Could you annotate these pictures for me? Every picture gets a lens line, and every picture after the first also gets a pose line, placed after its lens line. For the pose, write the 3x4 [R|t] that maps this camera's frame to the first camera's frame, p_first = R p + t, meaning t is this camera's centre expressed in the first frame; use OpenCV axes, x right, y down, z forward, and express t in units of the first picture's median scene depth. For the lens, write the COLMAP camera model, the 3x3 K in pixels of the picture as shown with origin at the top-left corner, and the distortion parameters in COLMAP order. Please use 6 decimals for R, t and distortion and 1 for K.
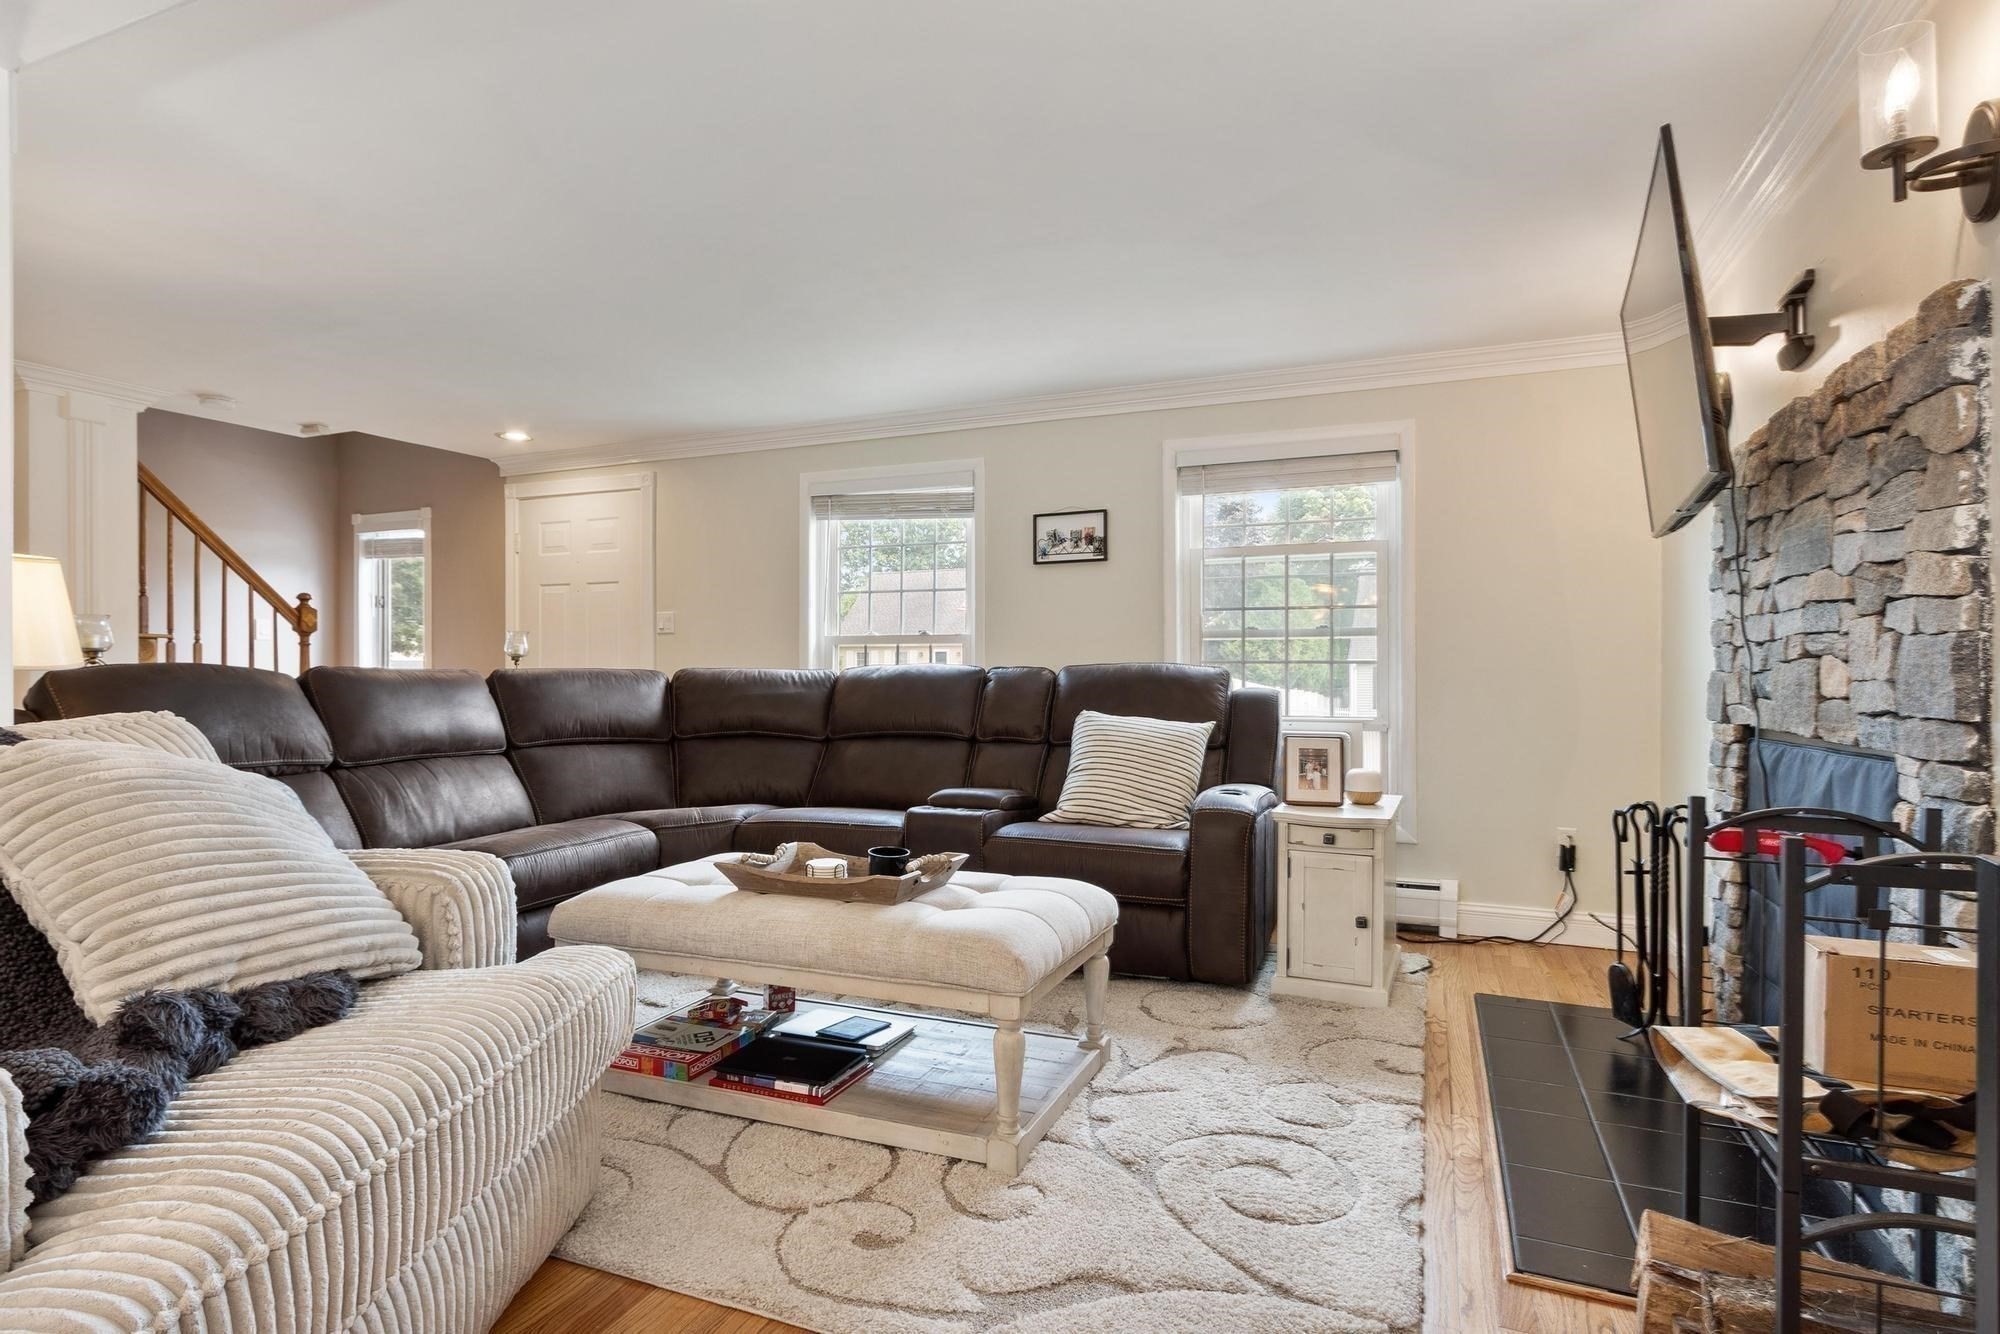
lens RADIAL K [[1031.6, 0, 1002.3], [0, 1031.6, 673.3], [0, 0, 1]] dist [-0.000094, 0.000235]
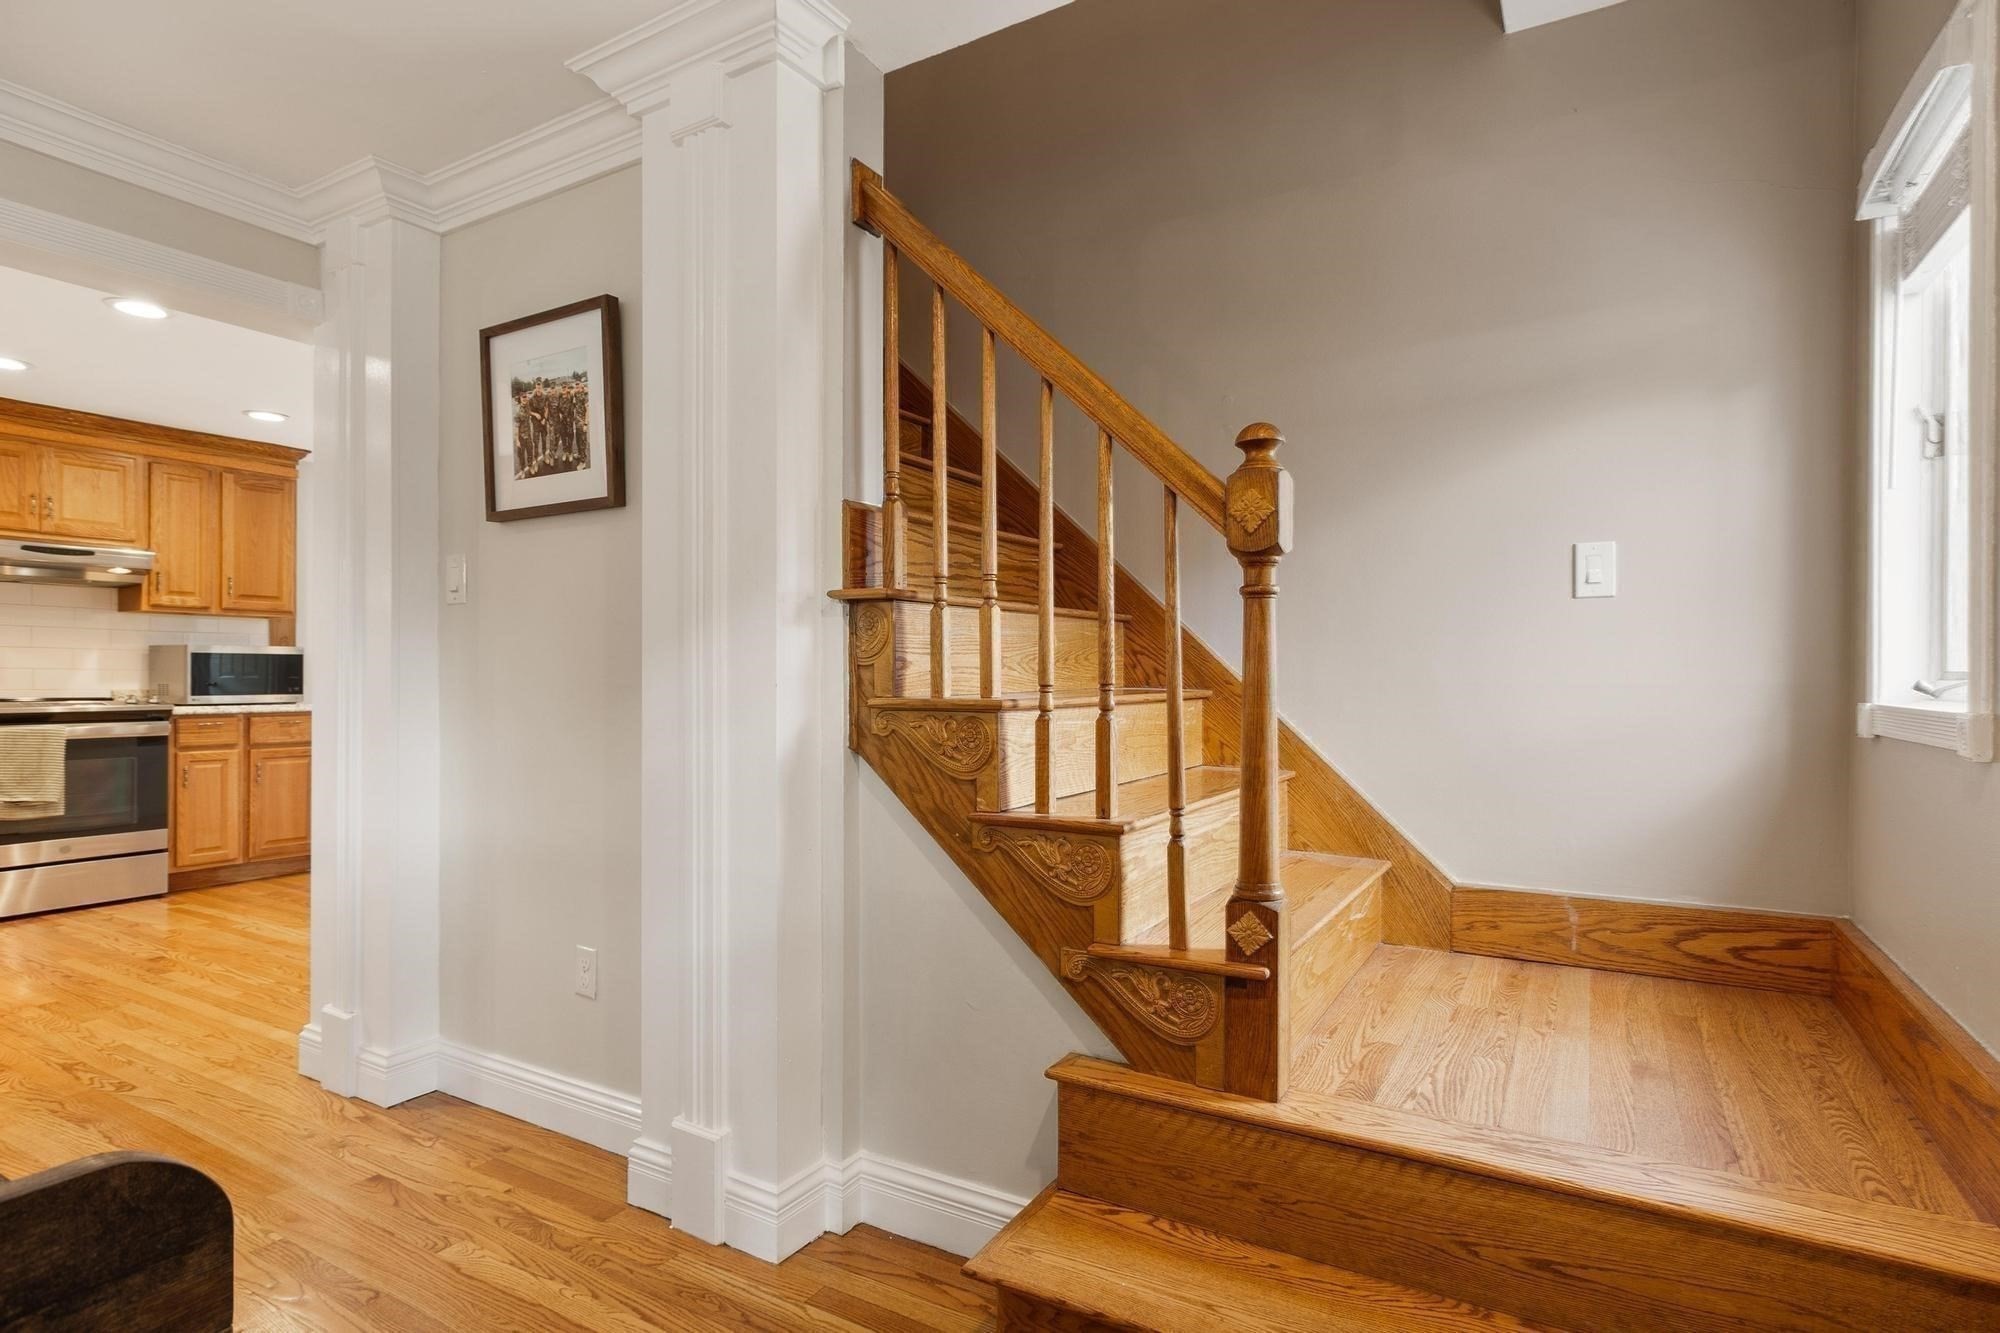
lens RADIAL K [[1031.6, 0, 1002.3], [0, 1031.6, 672.8], [0, 0, 1]] dist [-0.000094, 0.000235]
pose [[-0.130073, -0.000037, -0.991504, -0.377506], [-0.006723, 0.999977, 0.000845, -0.004362], [0.991482, 0.006776, -0.130070, 0.995836]]
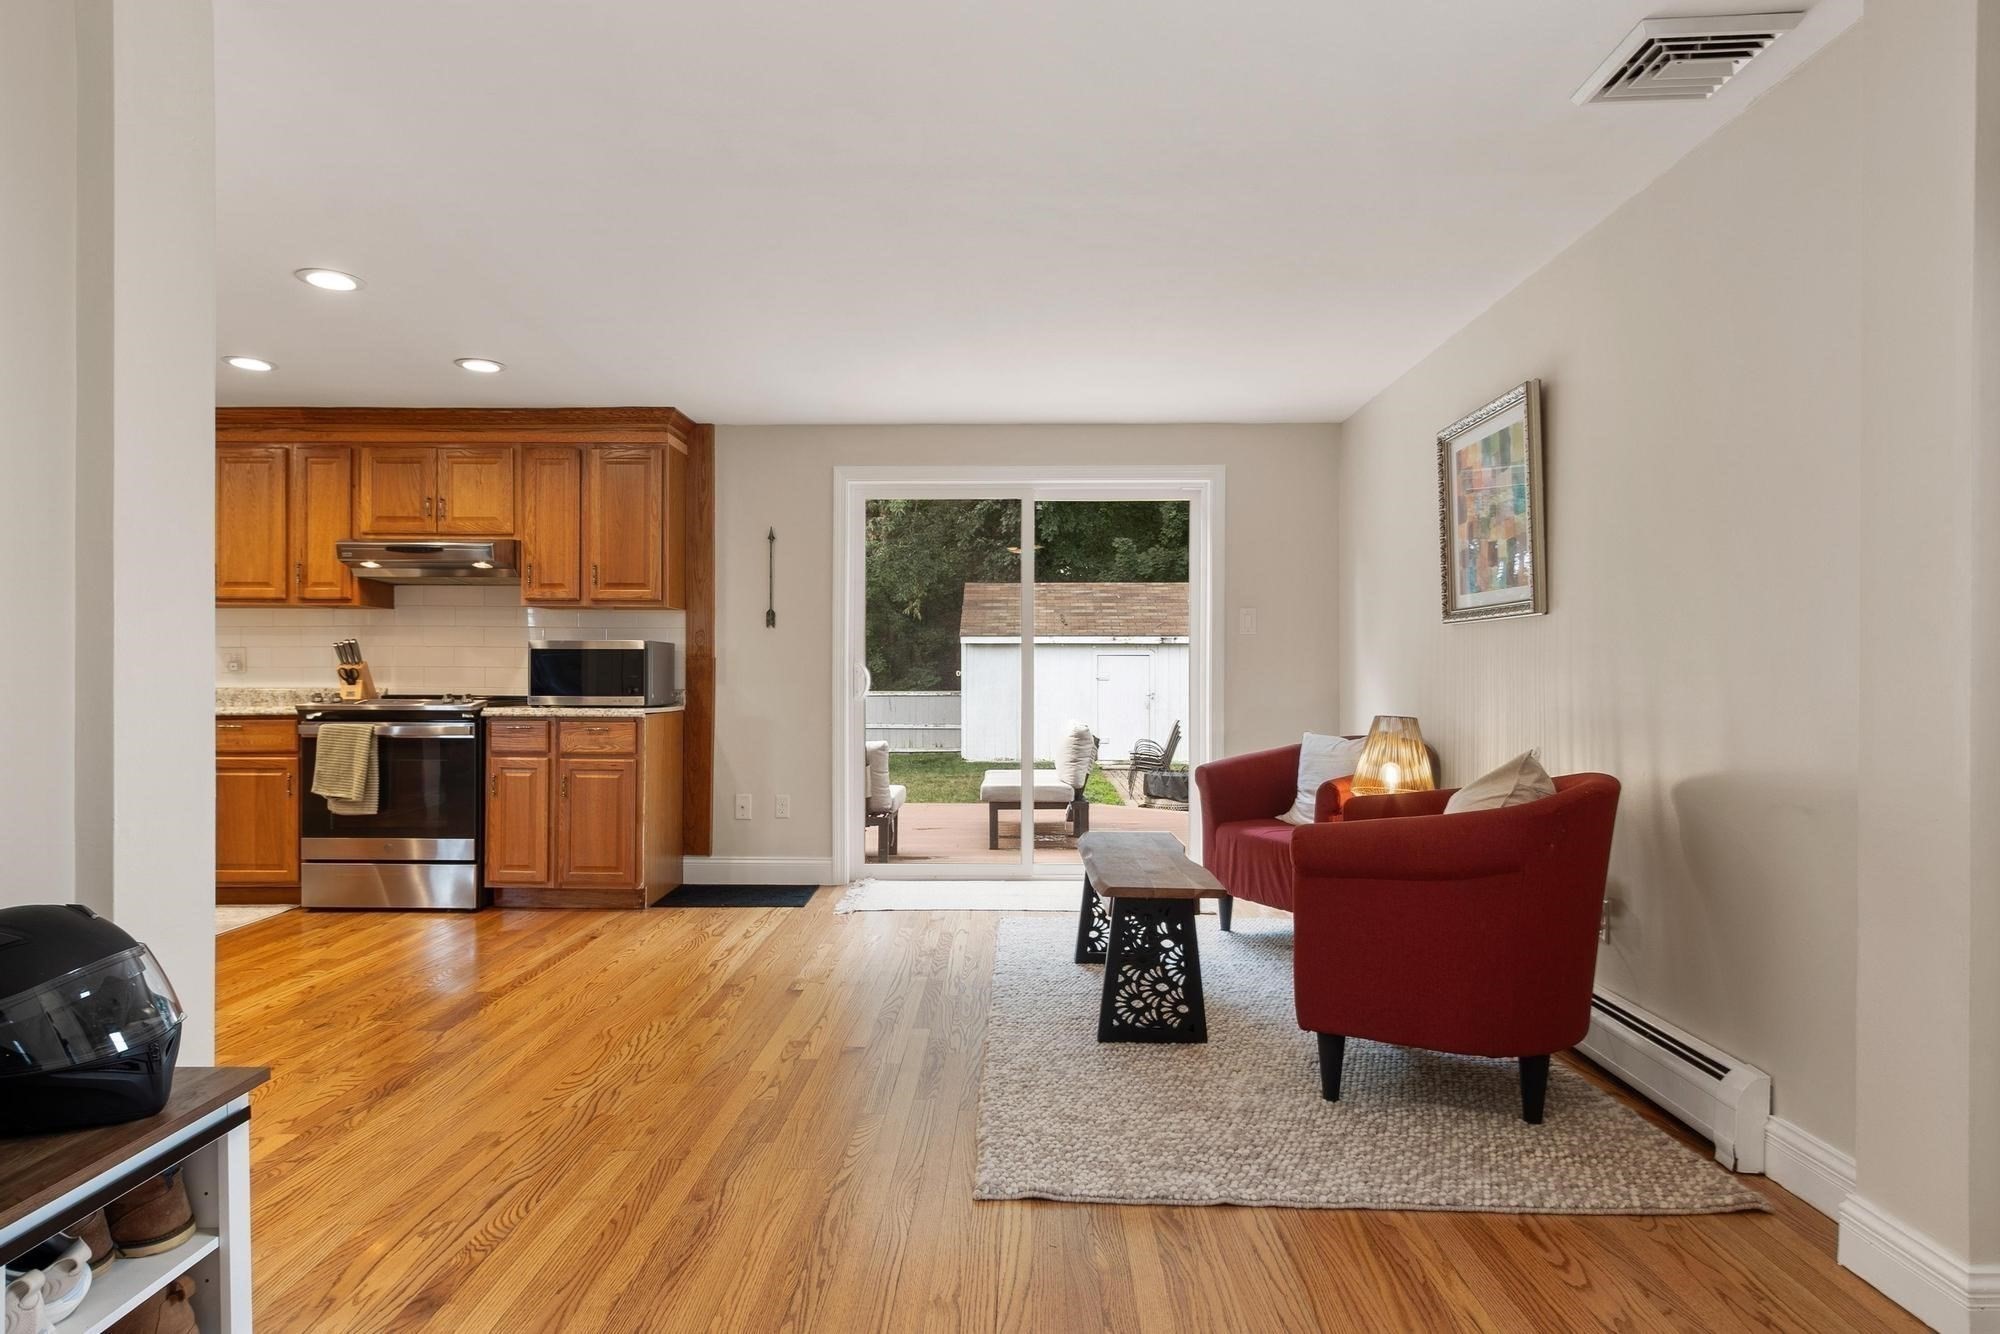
lens RADIAL K [[1074.5, 0, 1002.2], [0, 1074.5, 673.5], [0, 0, 1]] dist [0.005331, -0.000645]
pose [[-0.928979, -0.001868, -0.370129, -1.277721], [-0.003509, 0.999987, 0.003759, -0.001105], [0.370117, 0.004791, -0.928973, 1.125646]]
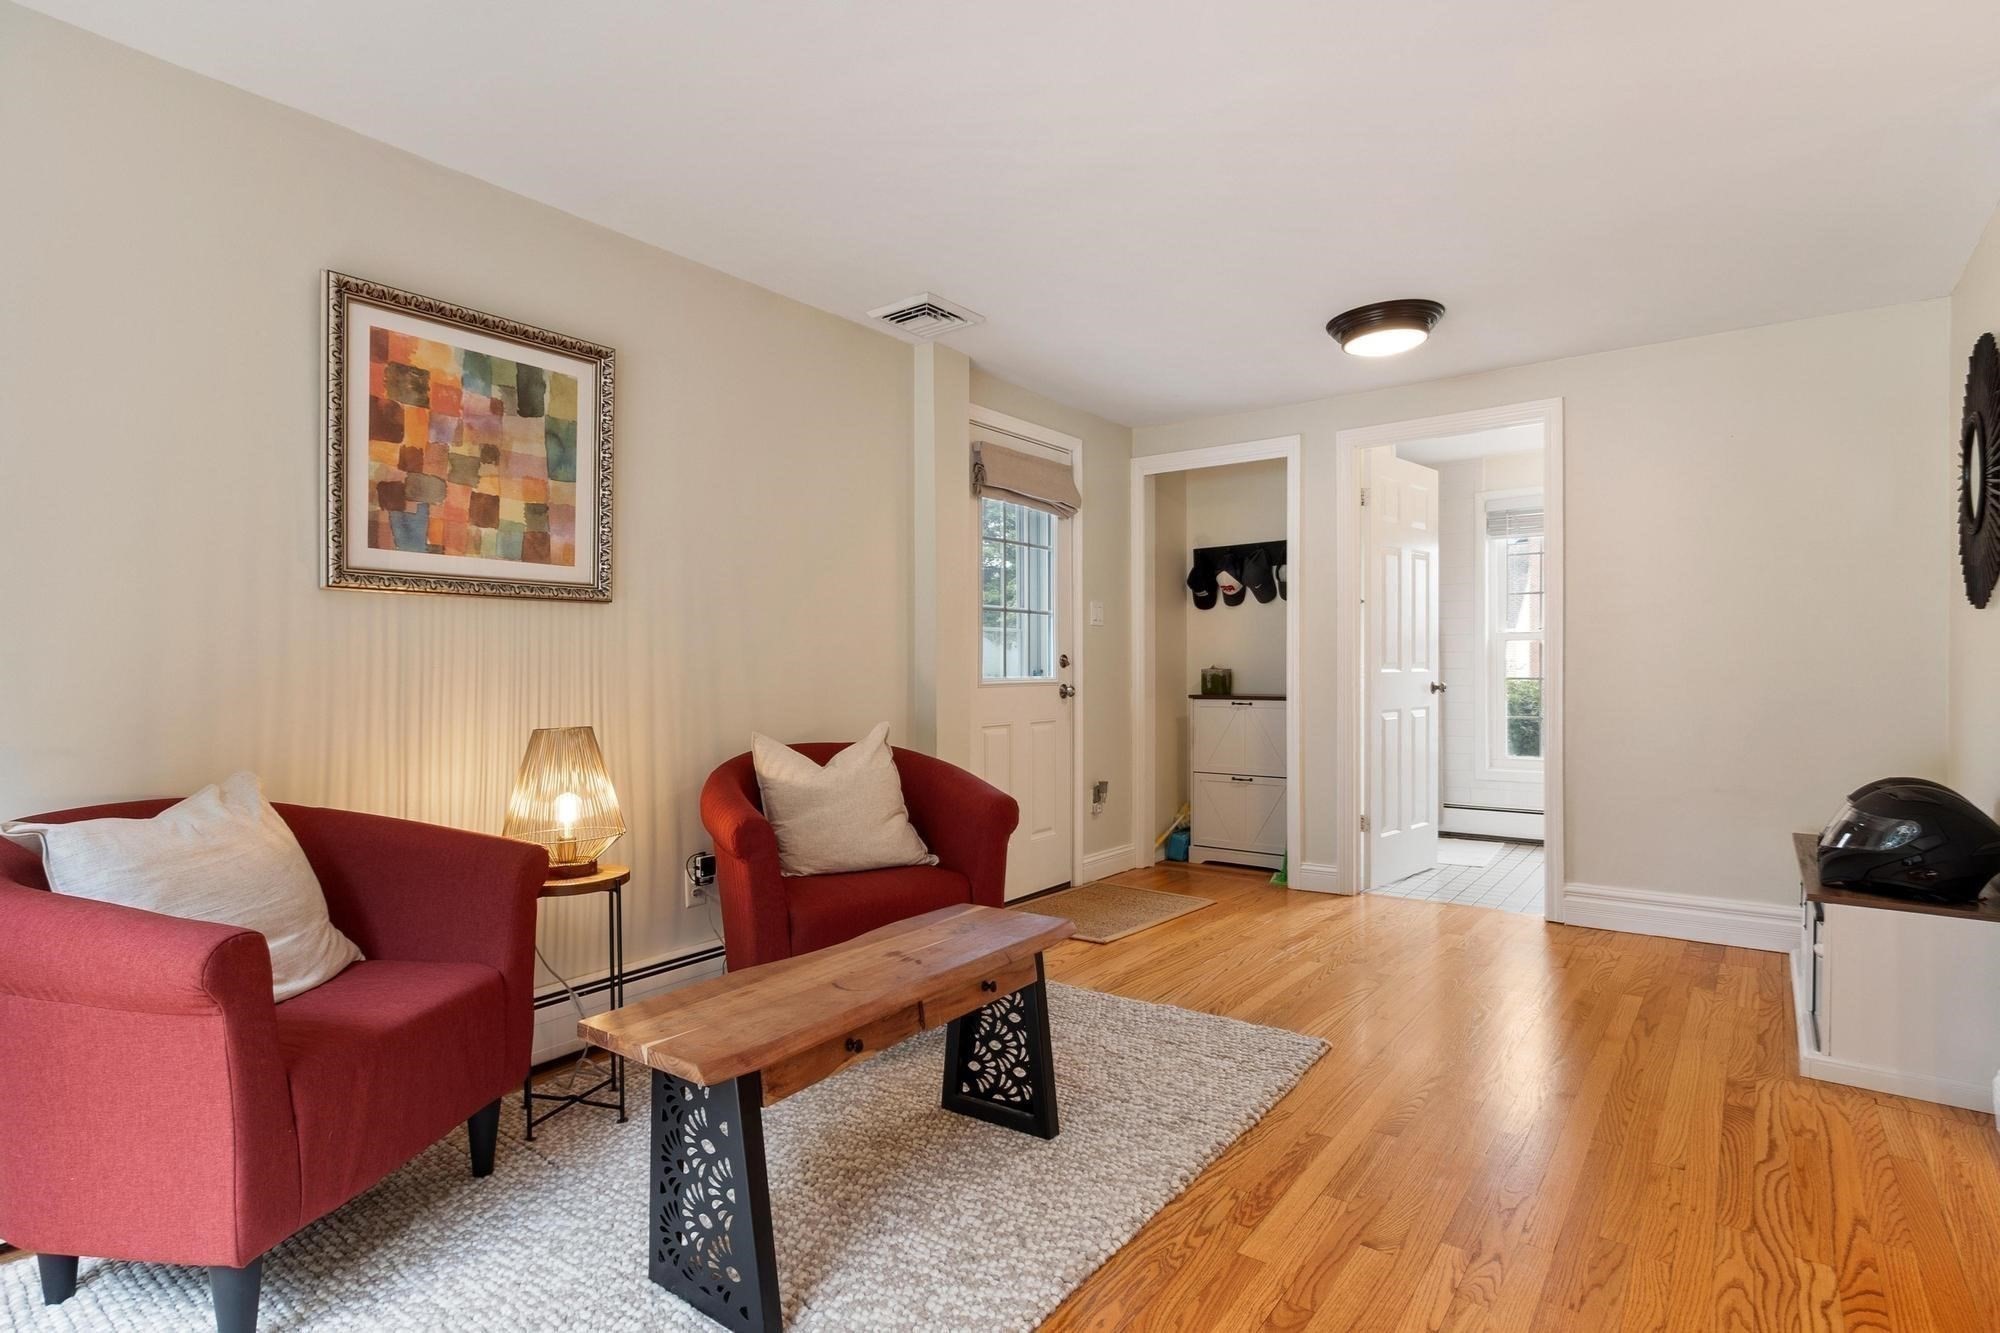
lens RADIAL K [[1011.2, 0, 999.8], [0, 1011.2, 672.7], [0, 0, 1]] dist [0.002645, 0.000026]
pose [[0.971861, -0.000730, -0.235552, -1.462613], [0.001795, 0.999989, 0.004309, 0.002458], [0.235546, -0.004611, 0.971852, 0.191478]]
